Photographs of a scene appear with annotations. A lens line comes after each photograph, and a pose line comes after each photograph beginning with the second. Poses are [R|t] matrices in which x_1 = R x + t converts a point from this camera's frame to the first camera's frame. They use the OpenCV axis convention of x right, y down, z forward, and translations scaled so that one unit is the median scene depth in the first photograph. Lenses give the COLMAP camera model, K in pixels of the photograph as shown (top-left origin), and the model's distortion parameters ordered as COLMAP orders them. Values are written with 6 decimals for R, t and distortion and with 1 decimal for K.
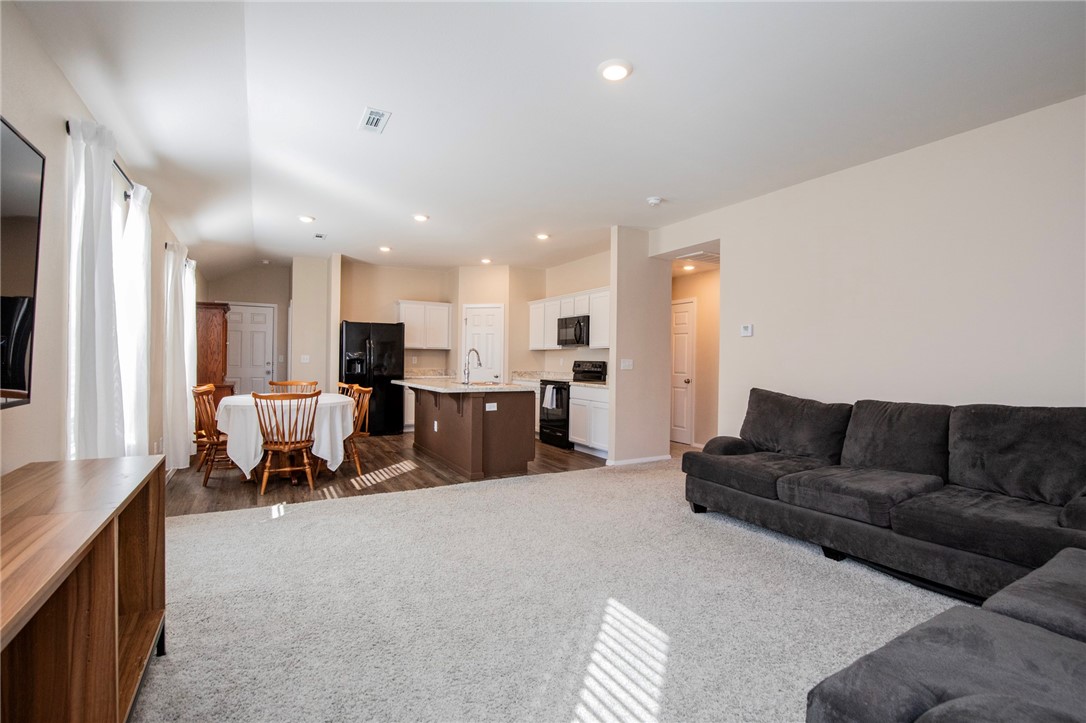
lens RADIAL K [[506.0, 0, 551.8], [0, 506.0, 362.0], [0, 0, 1]] dist [-0.031632, 0.004446]
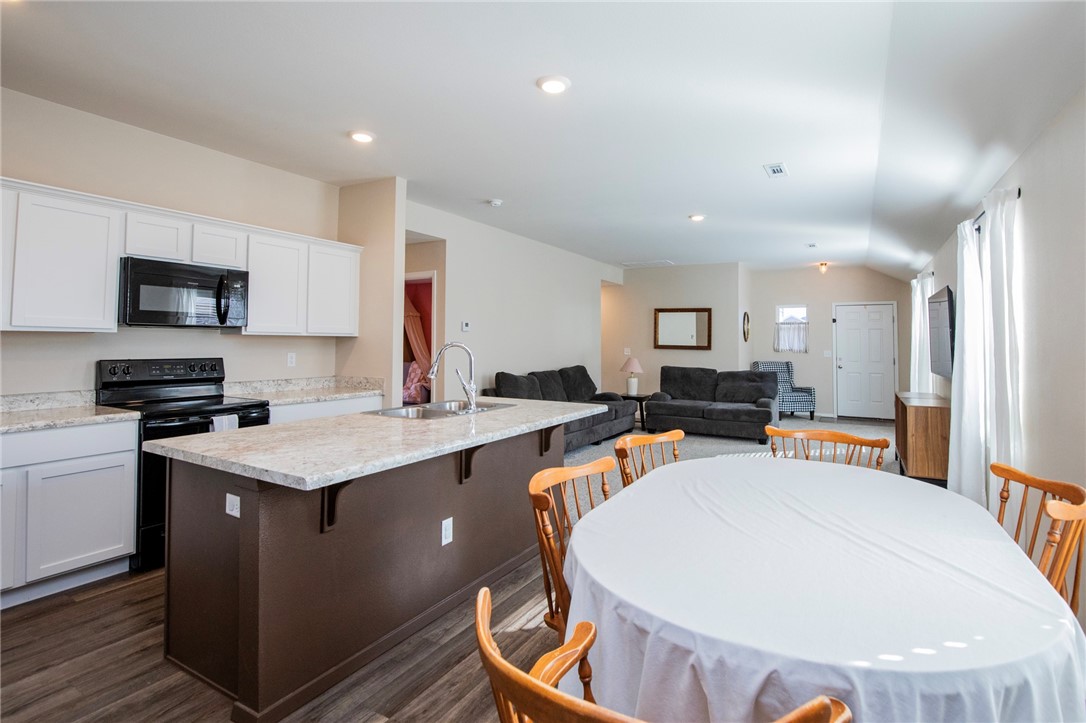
lens RADIAL K [[506.0, 0, 546.8], [0, 506.0, 349.6], [0, 0, 1]] dist [-0.031632, 0.004446]
pose [[-0.485152, -0.026801, 0.874019, -0.492960], [-0.009783, 0.999634, 0.025223, -0.025101], [-0.874375, 0.003687, -0.485236, 0.891729]]
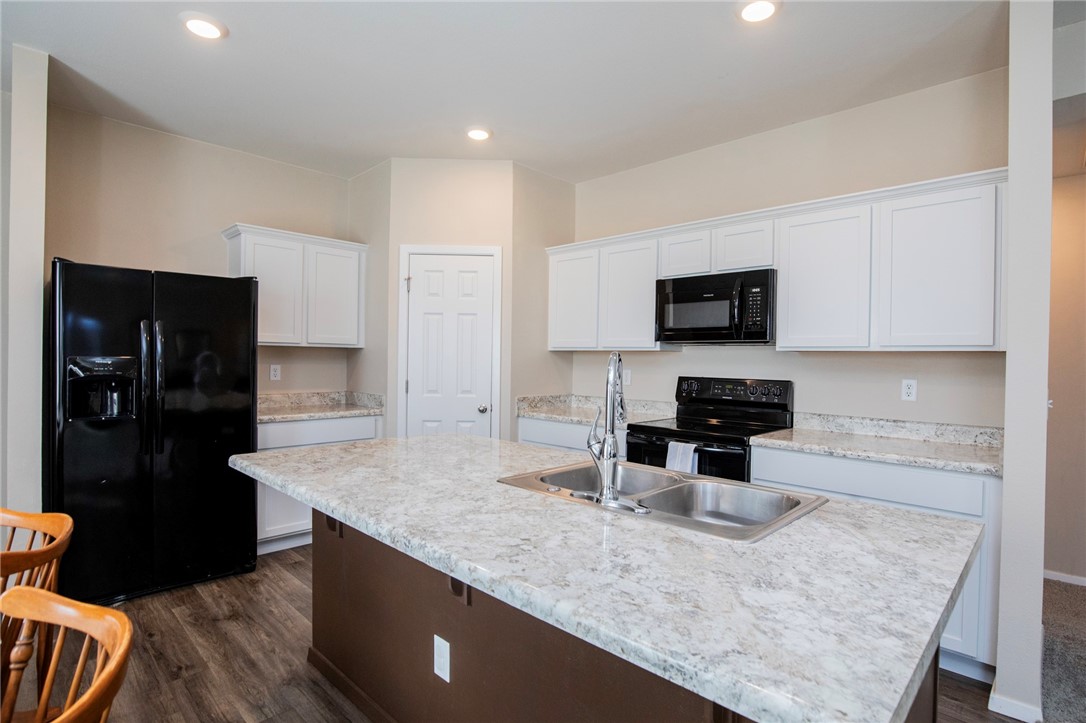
lens RADIAL K [[545.6, 0, 561.3], [0, 545.6, 361.3], [0, 0, 1]] dist [-0.027693, -0.000132]
pose [[0.958349, -0.002594, 0.285589, -0.197251], [0.000433, 0.999971, 0.007627, -0.019715], [-0.285601, -0.007186, 0.958322, 0.570212]]
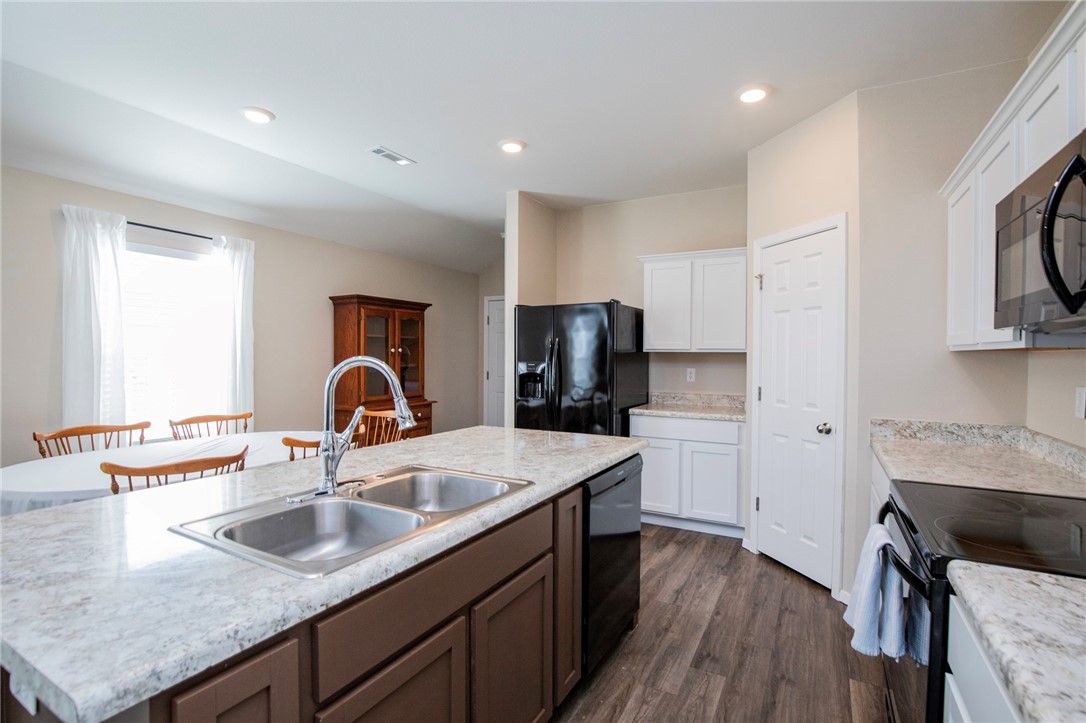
lens RADIAL K [[506.0, 0, 541.5], [0, 506.0, 358.4], [0, 0, 1]] dist [-0.031632, 0.004446]
pose [[0.513978, -0.006187, -0.857781, 0.088576], [-0.001486, 0.999966, -0.008103, -0.018702], [0.857802, 0.005440, 0.513951, 0.720893]]
